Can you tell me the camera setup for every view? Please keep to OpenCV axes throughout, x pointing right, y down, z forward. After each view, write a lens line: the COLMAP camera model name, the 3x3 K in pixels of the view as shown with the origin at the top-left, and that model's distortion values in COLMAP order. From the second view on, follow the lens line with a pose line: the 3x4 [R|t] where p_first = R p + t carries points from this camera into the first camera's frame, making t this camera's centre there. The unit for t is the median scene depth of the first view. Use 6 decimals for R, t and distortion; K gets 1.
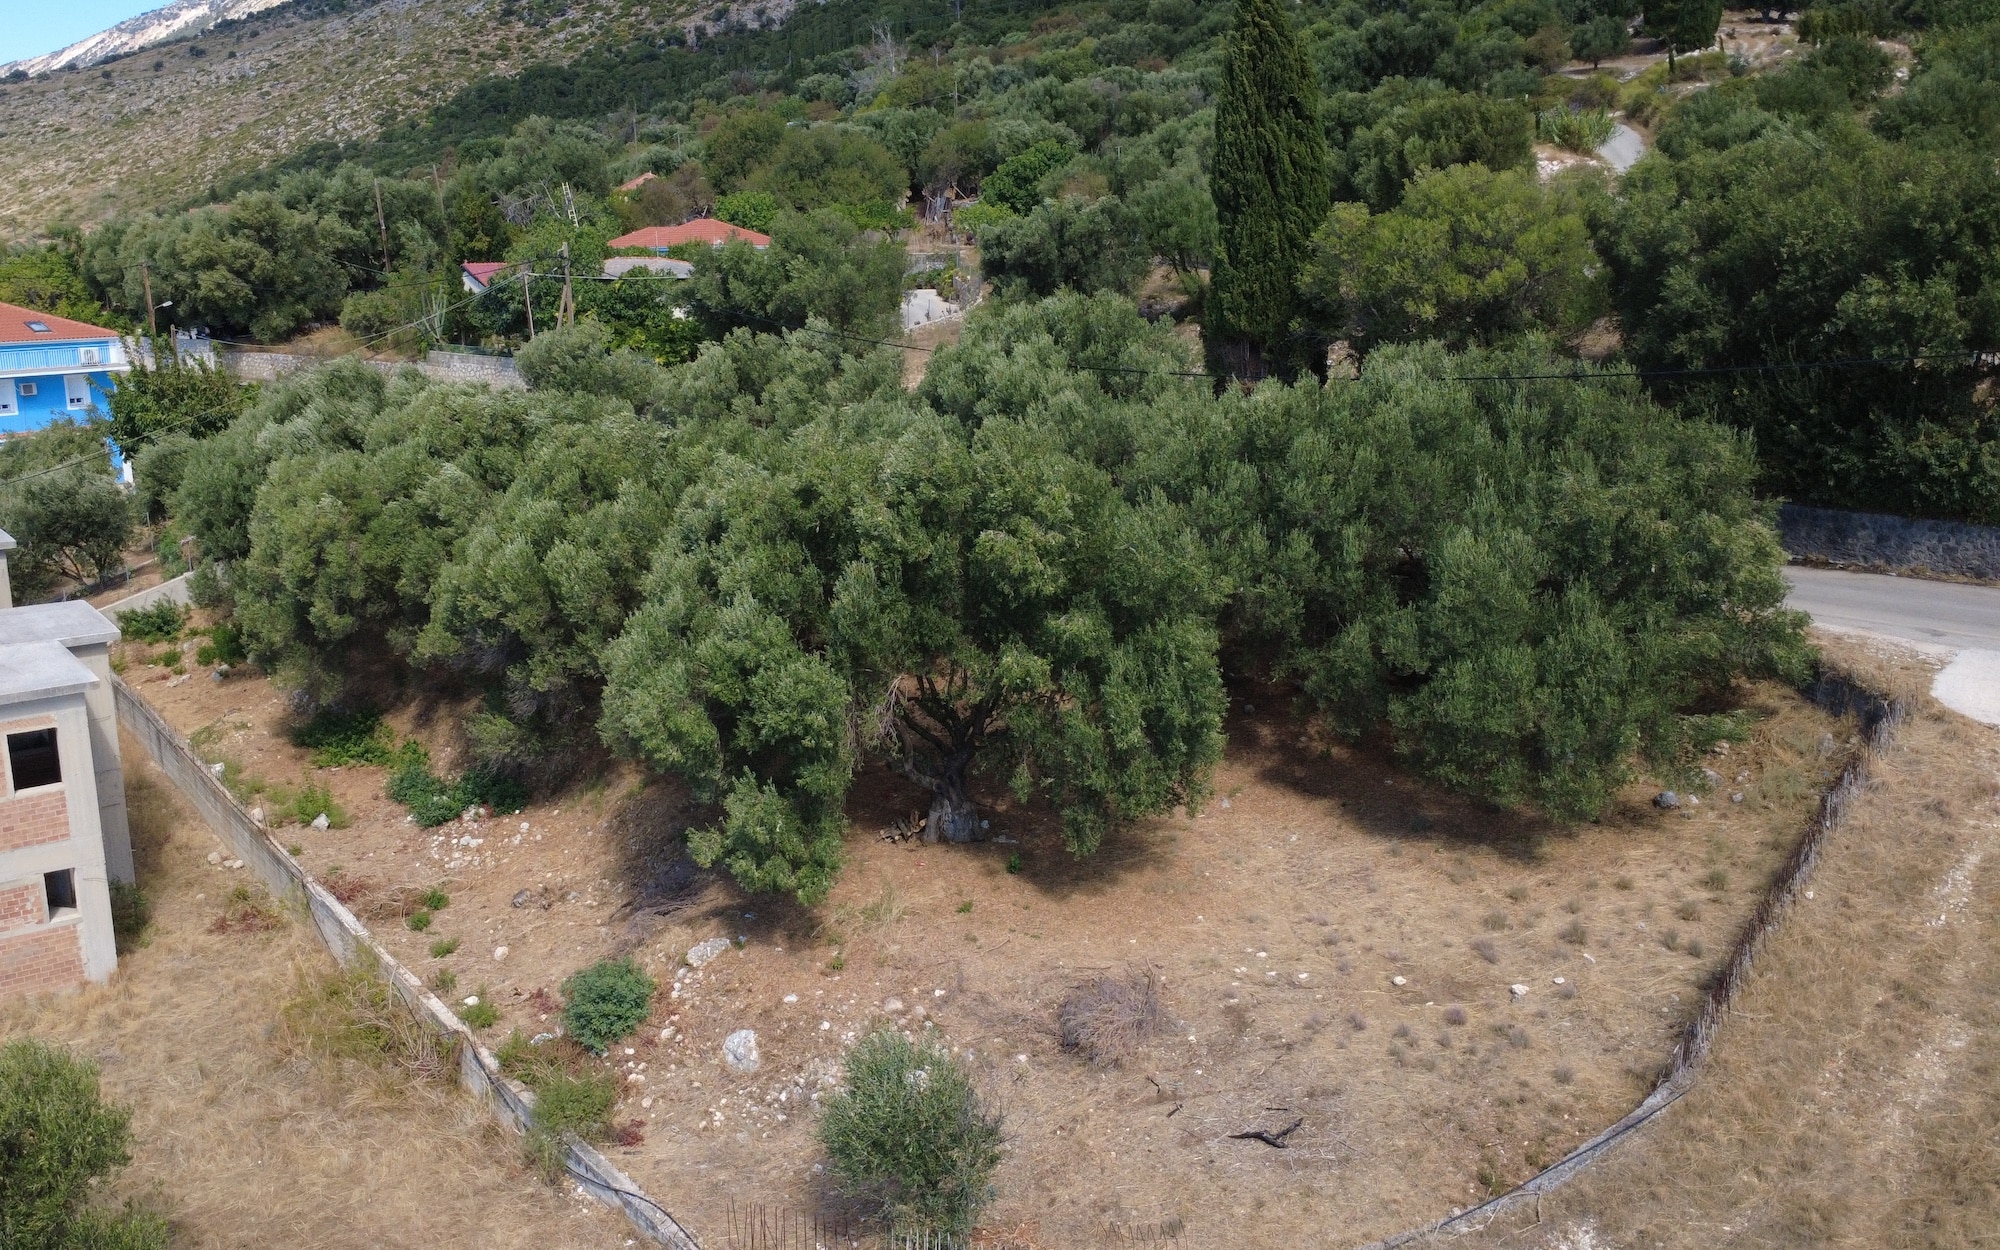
lens RADIAL K [[1537.2, 0, 892.0], [0, 1537.2, 594.0], [0, 0, 1]] dist [-0.006007, 0.012404]
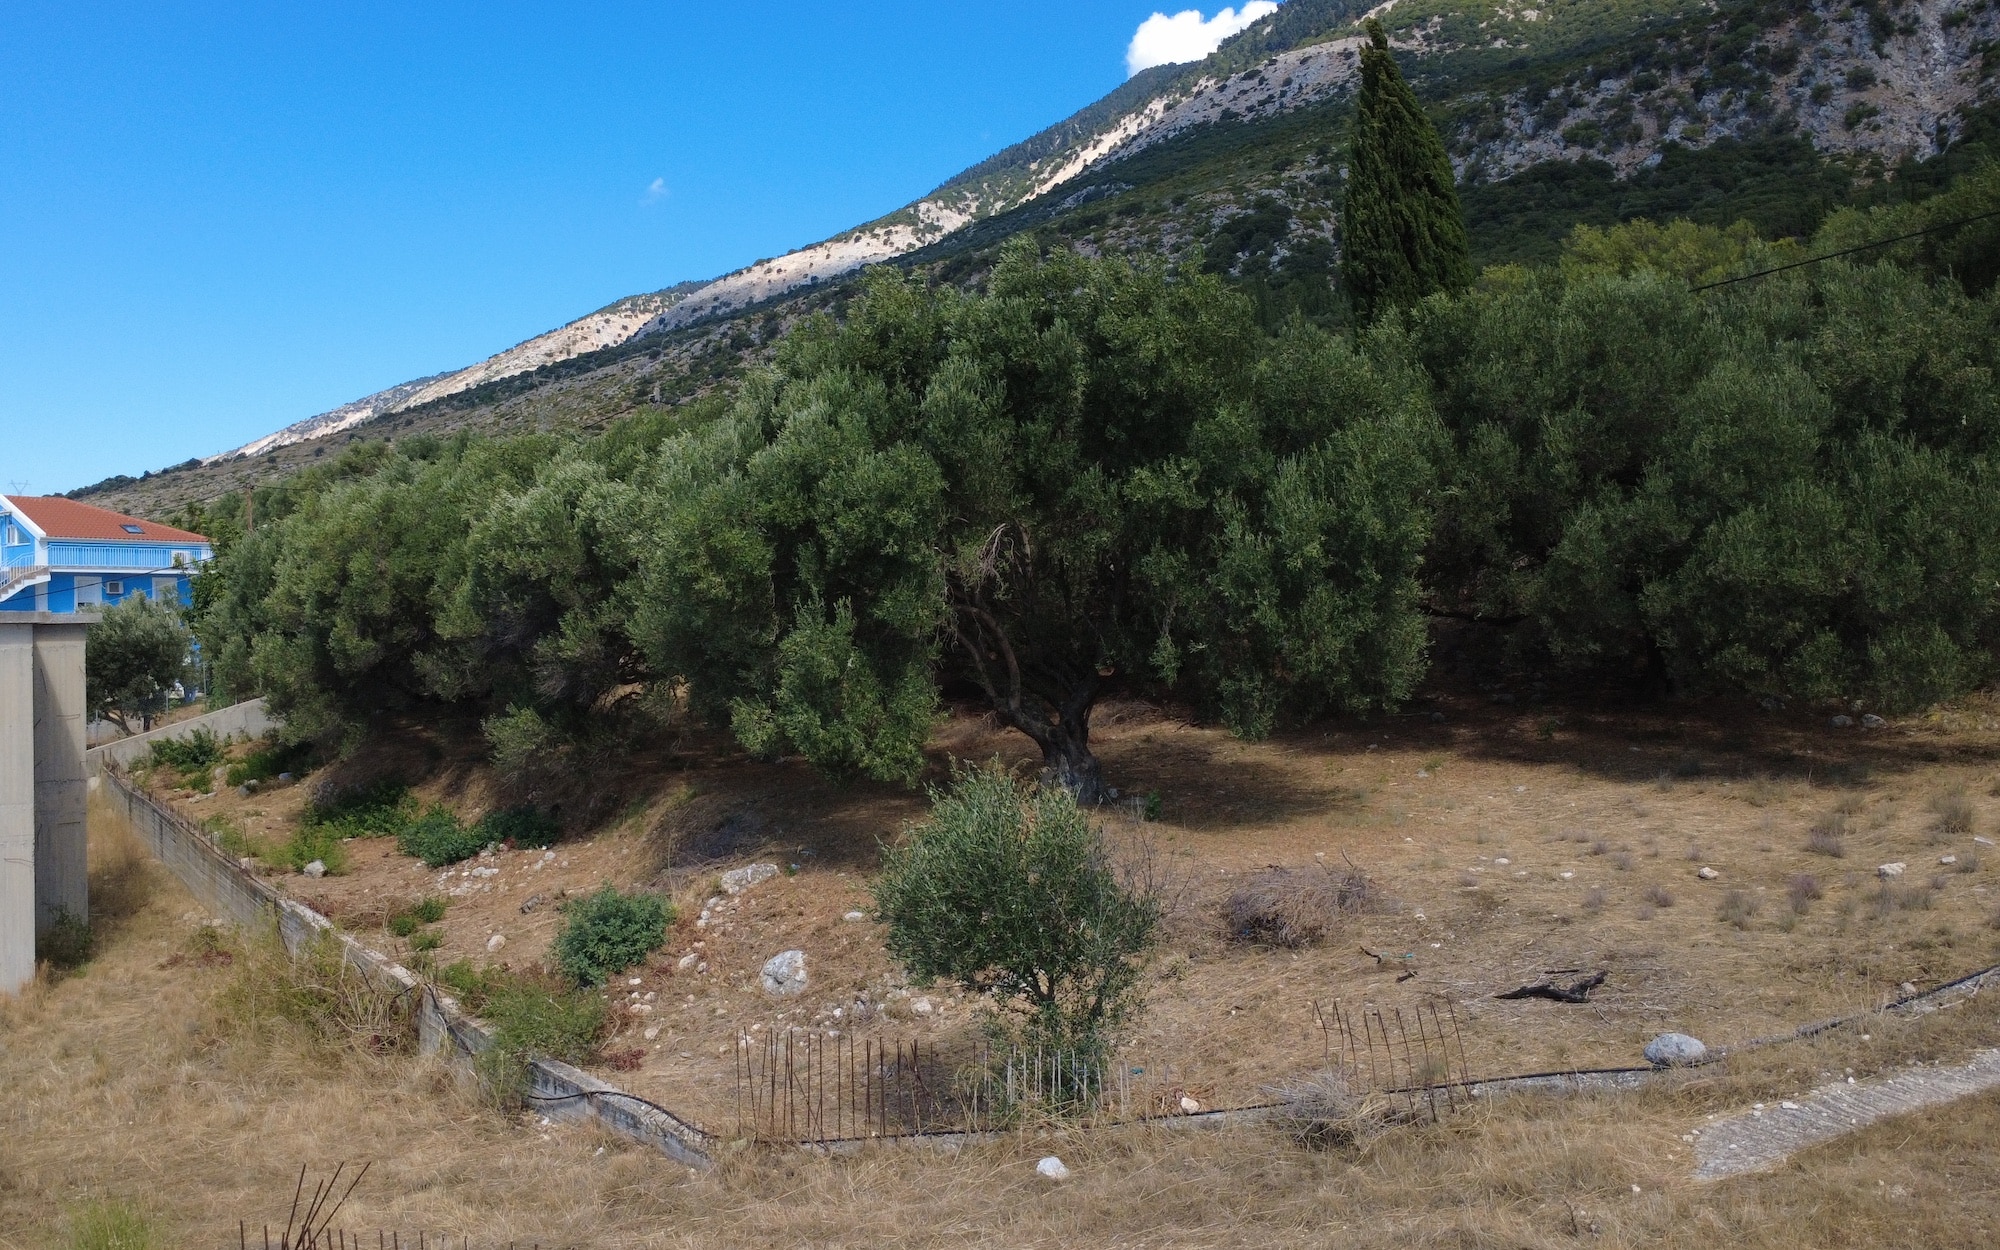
lens RADIAL K [[1537.2, 0, 901.4], [0, 1537.2, 636.0], [0, 0, 1]] dist [-0.006007, 0.012404]
pose [[0.997737, -0.003657, -0.067132, 0.005592], [-0.010876, 0.976585, -0.214855, 0.244043], [0.066346, 0.215099, 0.974336, 0.211999]]
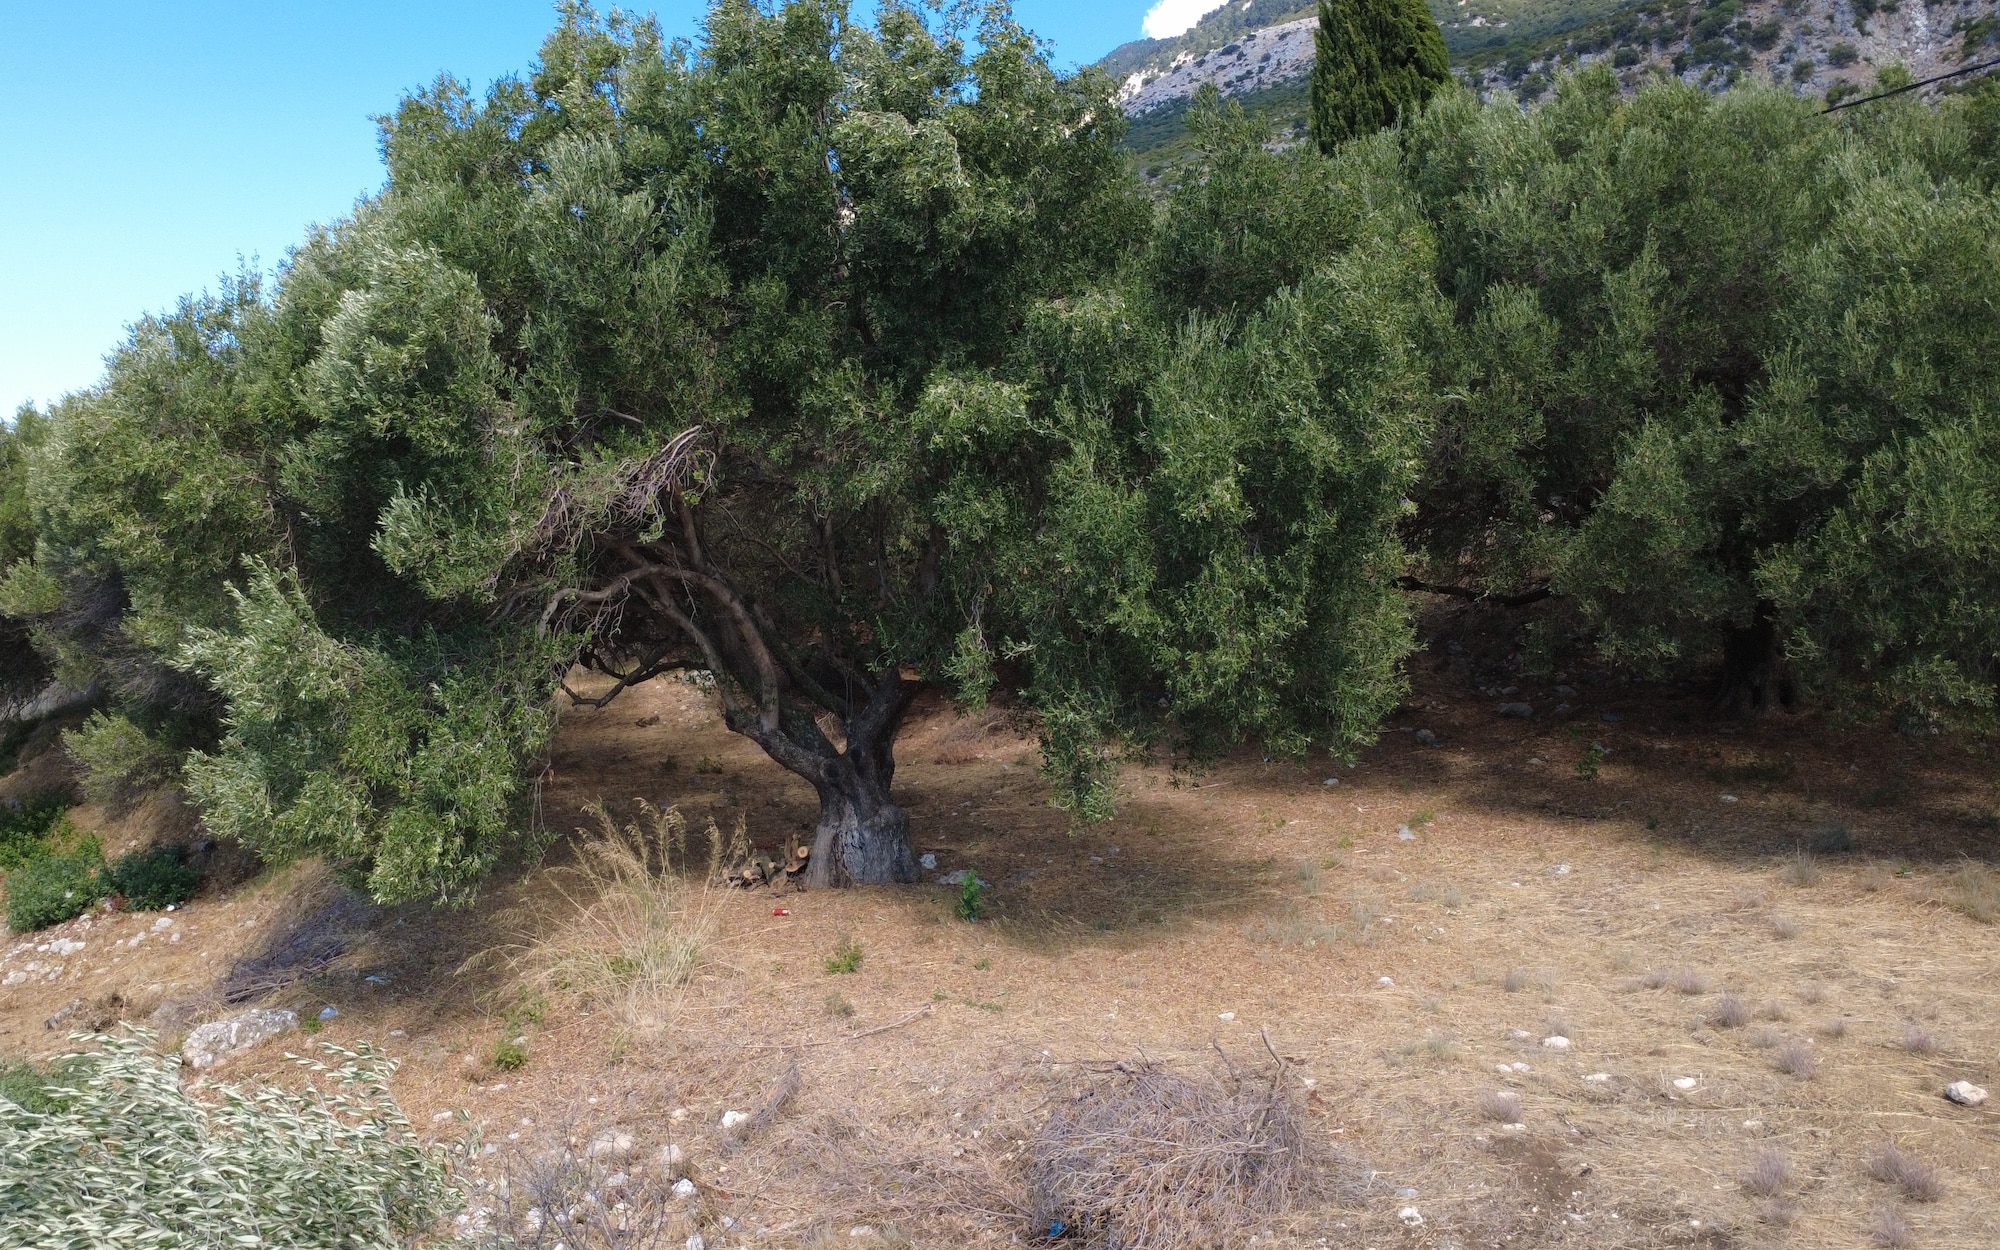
lens RADIAL K [[1537.2, 0, 898.7], [0, 1537.2, 626.8], [0, 0, 1]] dist [-0.006007, 0.012404]
pose [[0.998629, 0.005578, -0.052053, 0.077371], [-0.016164, 0.978580, -0.205232, 0.180263], [0.049794, 0.205792, 0.977328, 0.492169]]
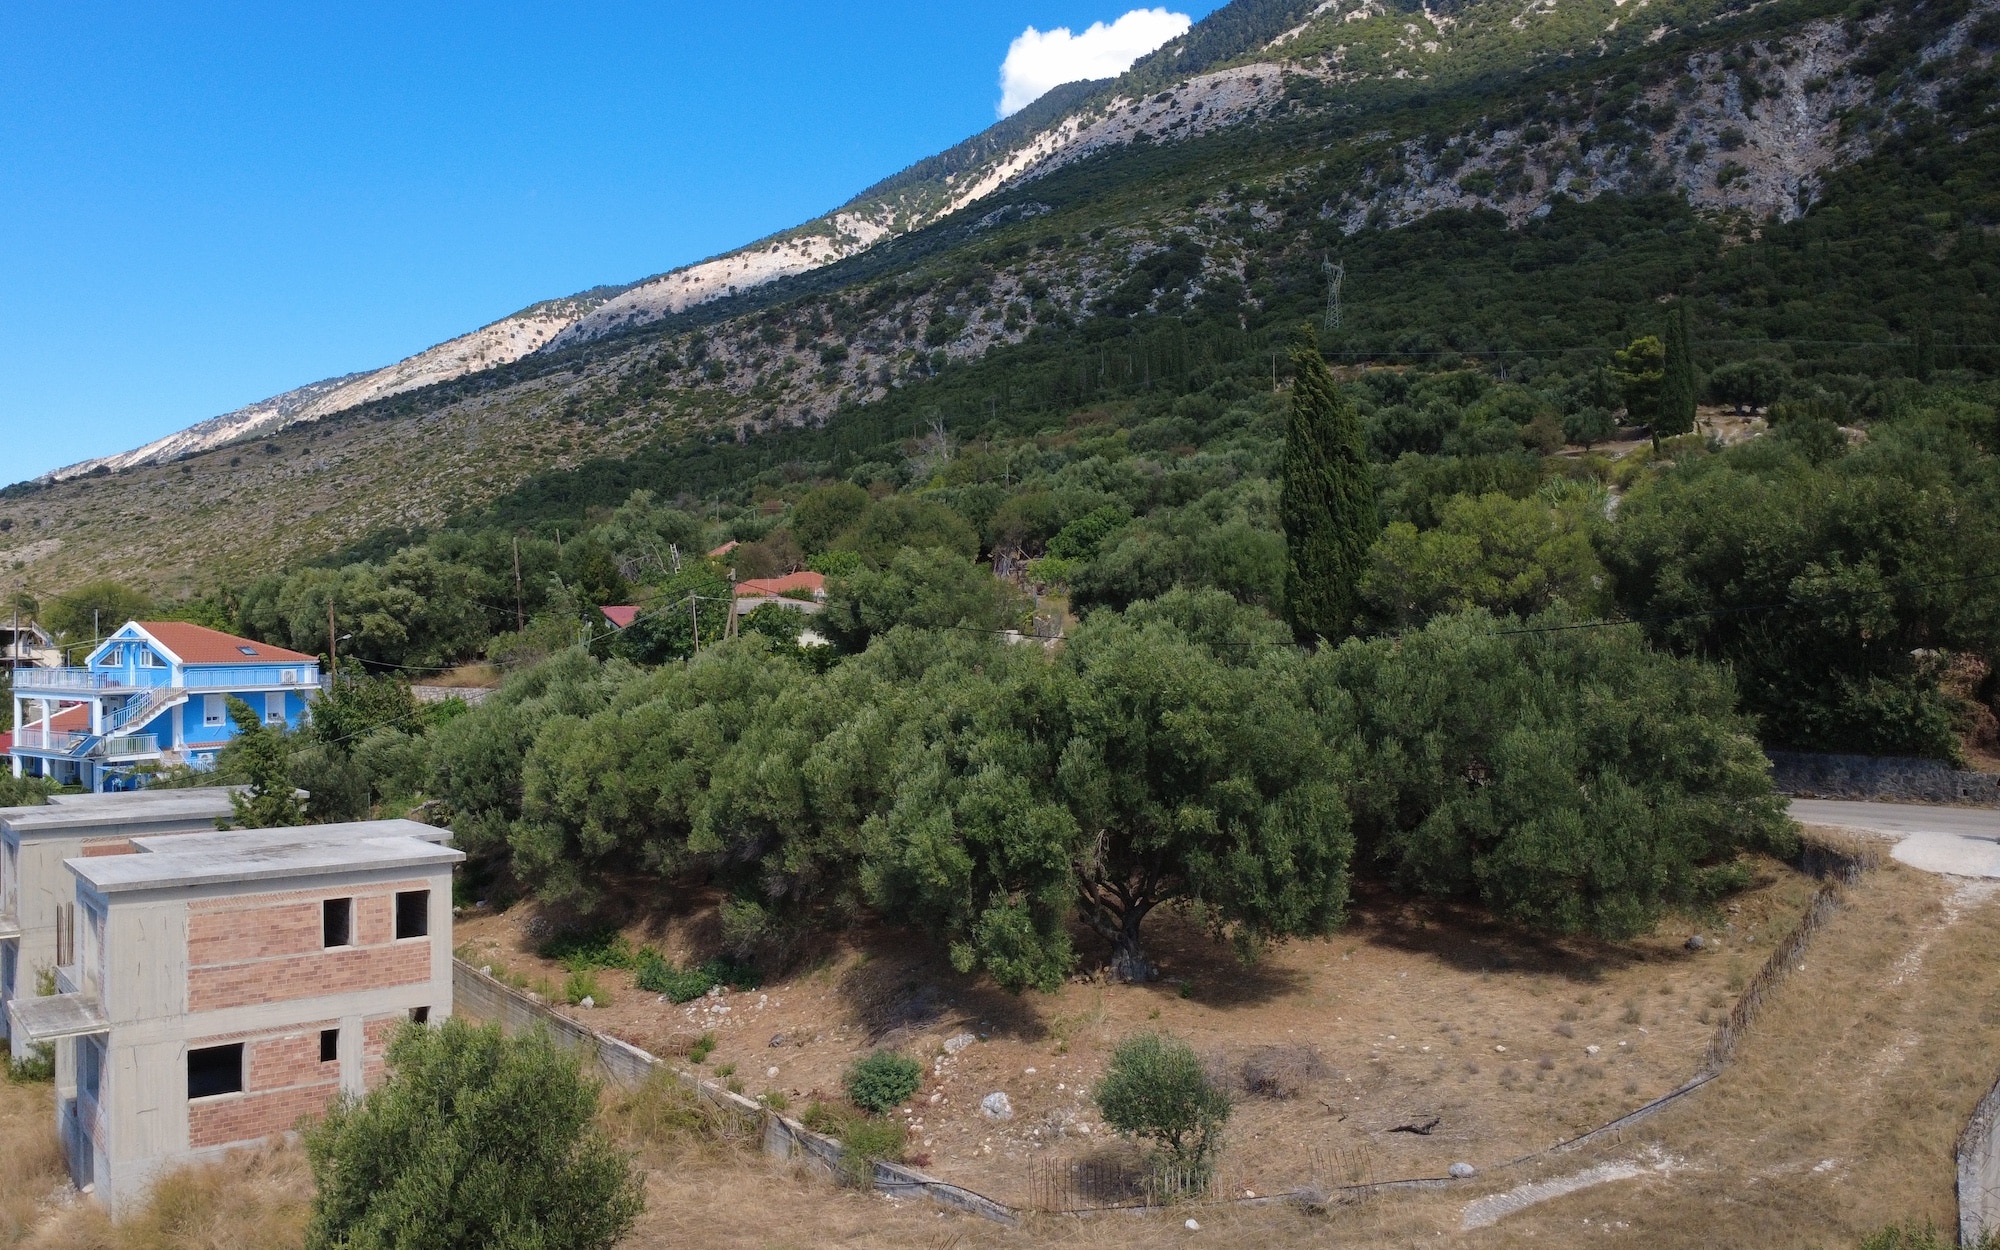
lens RADIAL K [[1537.2, 0, 905.1], [0, 1537.2, 633.7], [0, 0, 1]] dist [-0.006007, 0.012404]
pose [[0.999972, 0.000456, -0.007496, -0.136606], [-0.002089, 0.975649, -0.219329, 0.157826], [0.007213, 0.219338, 0.975622, -0.292939]]
